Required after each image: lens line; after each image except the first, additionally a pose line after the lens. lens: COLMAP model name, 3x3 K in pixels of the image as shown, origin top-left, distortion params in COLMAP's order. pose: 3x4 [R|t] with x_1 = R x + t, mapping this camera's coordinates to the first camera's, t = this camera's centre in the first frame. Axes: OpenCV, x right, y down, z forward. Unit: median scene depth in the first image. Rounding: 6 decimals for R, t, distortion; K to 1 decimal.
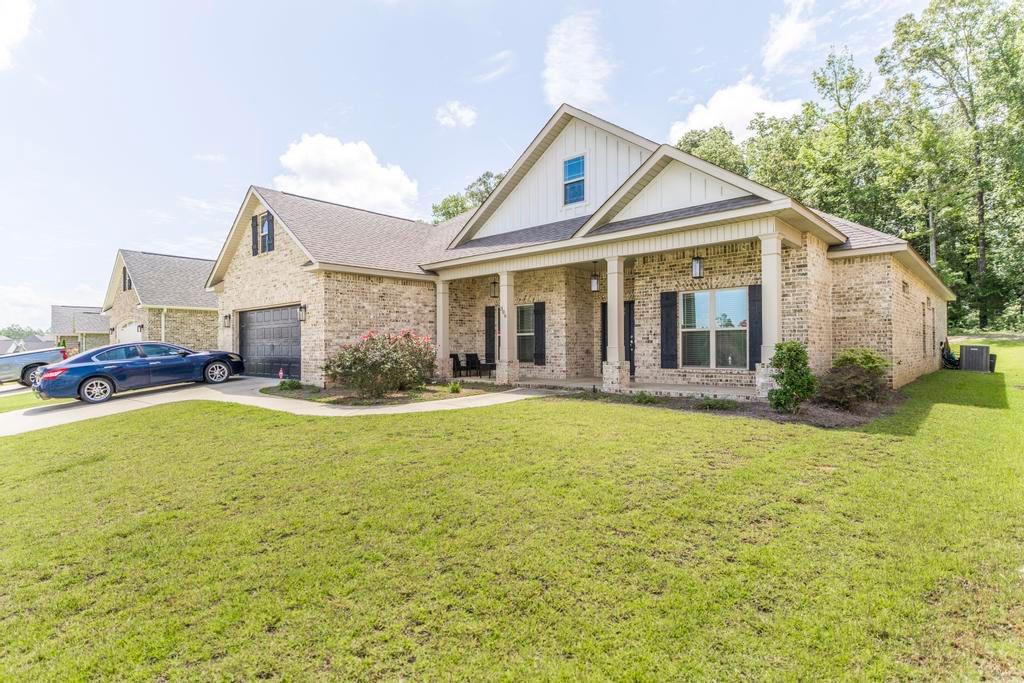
lens RADIAL K [[525.7, 0, 513.6], [0, 525.7, 343.7], [0, 0, 1]] dist [0.000691, -0.001822]
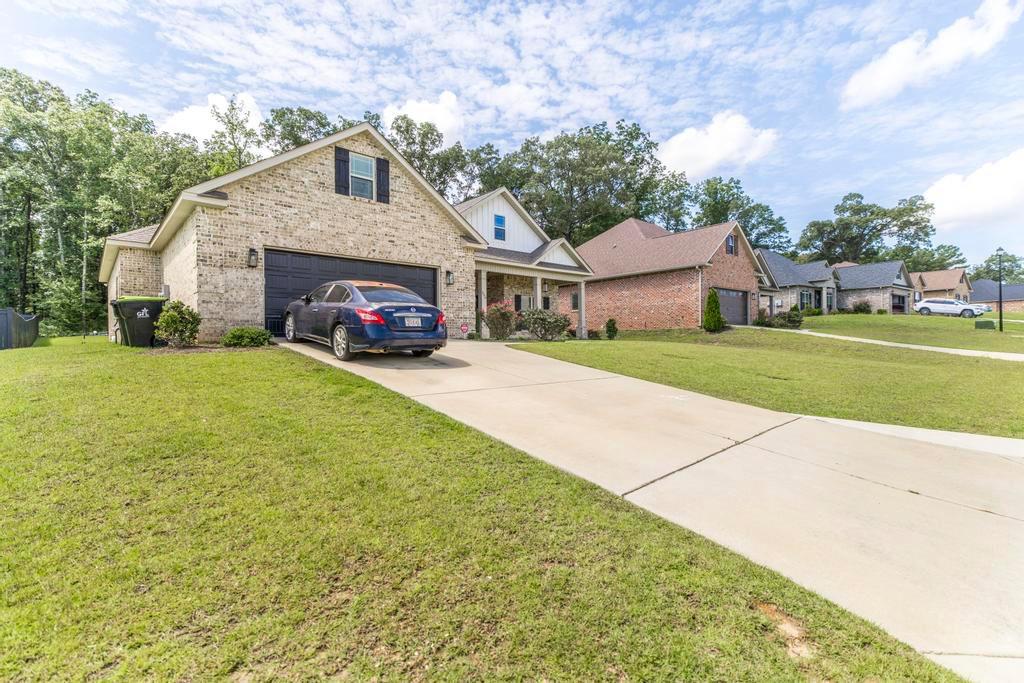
lens RADIAL K [[462.5, 0, 506.9], [0, 462.5, 345.7], [0, 0, 1]] dist [0.002979, 0.000240]
pose [[0.088494, -0.006772, 0.996054, -1.537482], [0.000810, 0.999977, 0.006727, 0.093307], [-0.996076, 0.000212, 0.088497, 0.853748]]
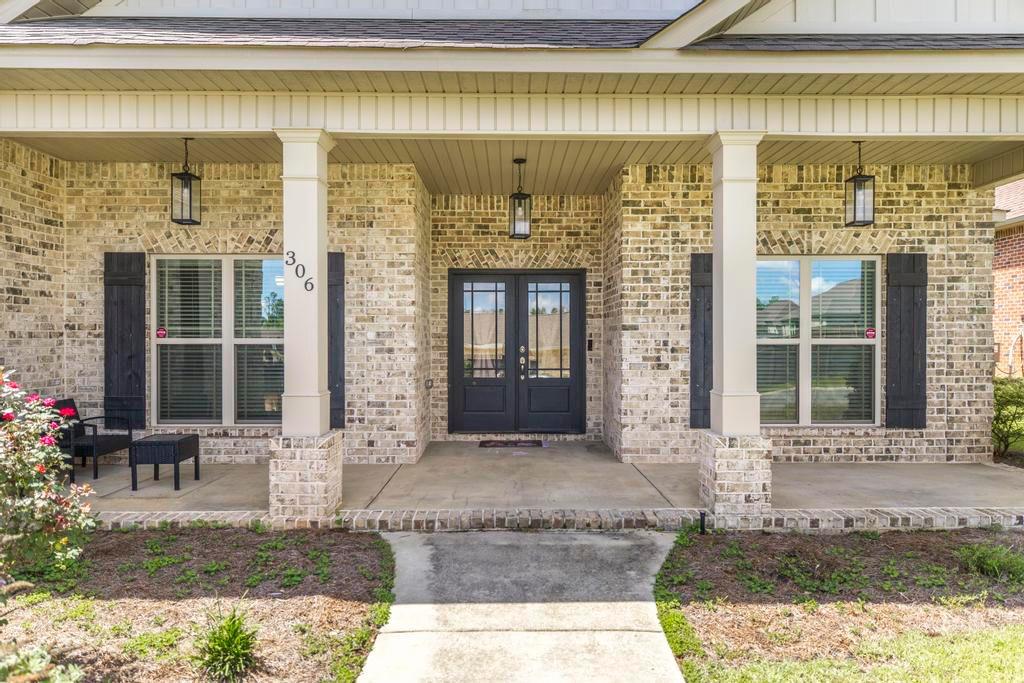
lens RADIAL K [[637.5, 0, 508.7], [0, 637.5, 340.2], [0, 0, 1]] dist [0.002022, -0.000640]
pose [[0.723762, 0.003902, 0.690038, -0.188708], [-0.008096, 0.999963, 0.002837, -0.025907], [-0.690002, -0.007640, 0.723767, 0.712717]]
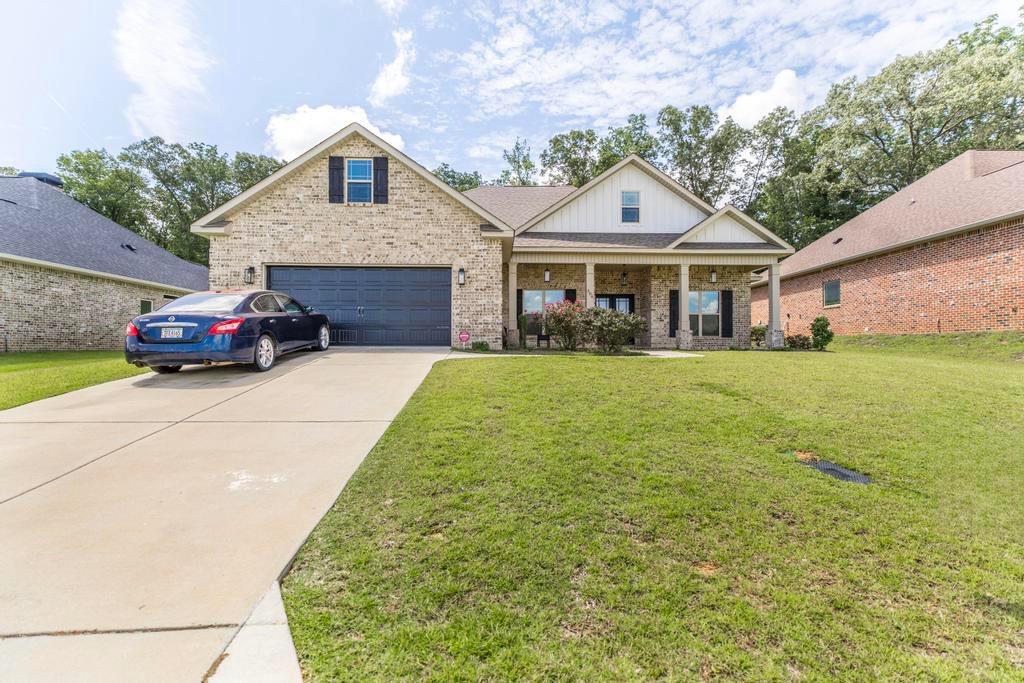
lens RADIAL K [[451.0, 0, 520.8], [0, 451.0, 337.2], [0, 0, 1]] dist [0.001881, -0.001582]
pose [[0.700937, 0.020384, 0.712932, -0.995787], [-0.009133, 0.999766, -0.019607, 0.076171], [-0.713165, 0.007232, 0.700959, 0.358192]]
